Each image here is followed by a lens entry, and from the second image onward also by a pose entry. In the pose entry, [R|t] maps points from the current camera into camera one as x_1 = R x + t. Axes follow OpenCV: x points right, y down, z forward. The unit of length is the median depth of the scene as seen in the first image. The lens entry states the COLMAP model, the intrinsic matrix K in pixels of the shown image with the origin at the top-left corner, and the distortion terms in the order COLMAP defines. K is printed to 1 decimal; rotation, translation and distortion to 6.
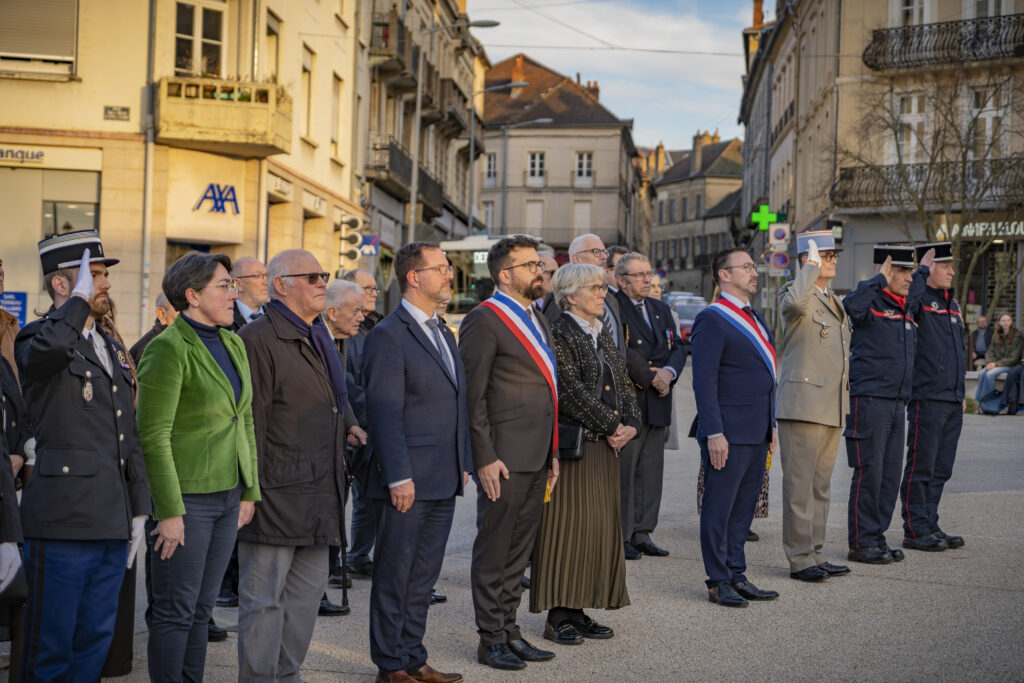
lens RADIAL K [[2066.4, 0, 511.2], [0, 2066.4, 265.8], [0, 0, 1]] dist [0.071660, 0.143372]
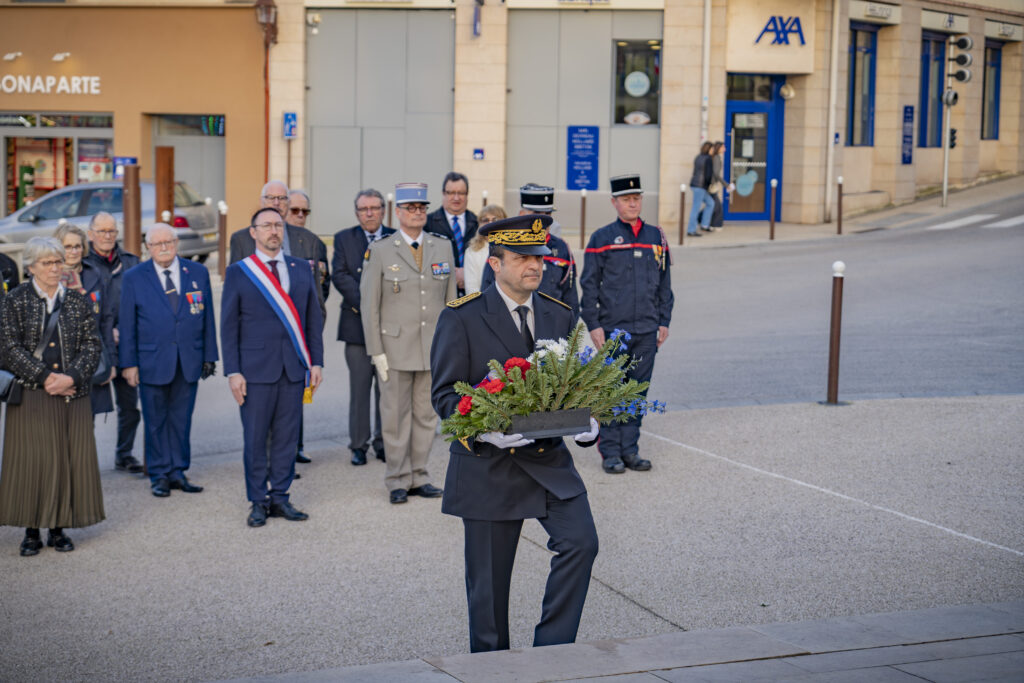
lens RADIAL K [[2066.4, 0, 511.2], [0, 2066.4, 265.8], [0, 0, 1]] dist [0.071660, 0.143372]
pose [[0.903699, 0.017873, -0.427796, 0.182789], [0.027171, 0.994721, 0.098955, -0.022230], [0.427306, -0.101049, 0.898442, 0.010163]]
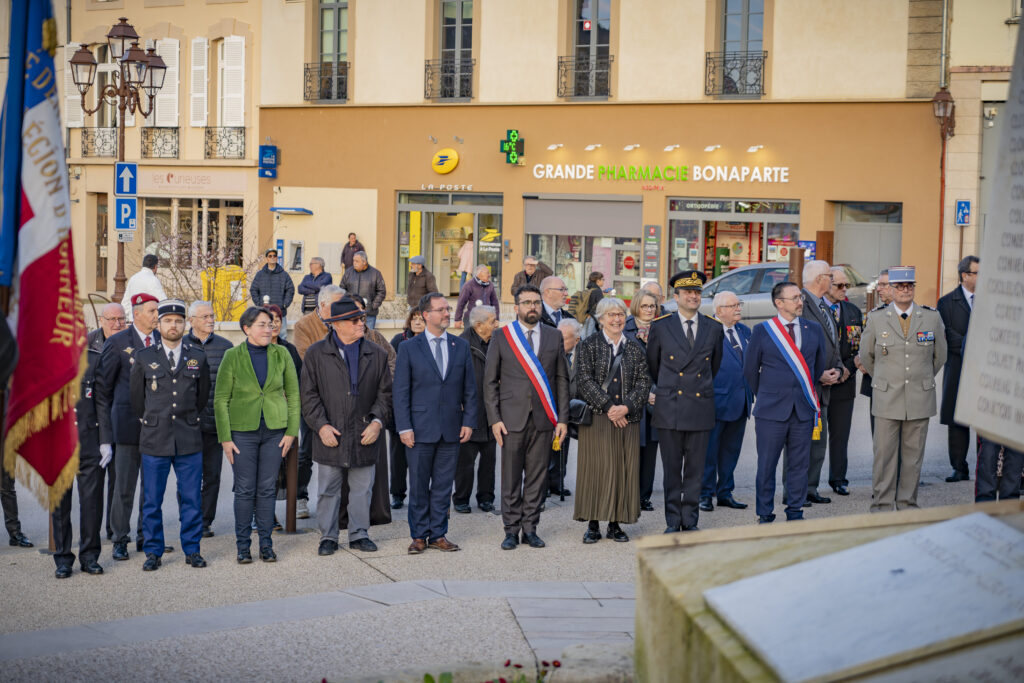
lens RADIAL K [[2066.4, 0, 511.2], [0, 2066.4, 265.8], [0, 0, 1]] dist [0.071660, 0.143372]
pose [[0.696958, 0.017474, -0.716899, 0.256249], [0.024673, 0.998527, 0.048326, -0.023647], [0.716688, -0.051369, 0.695500, -0.031092]]
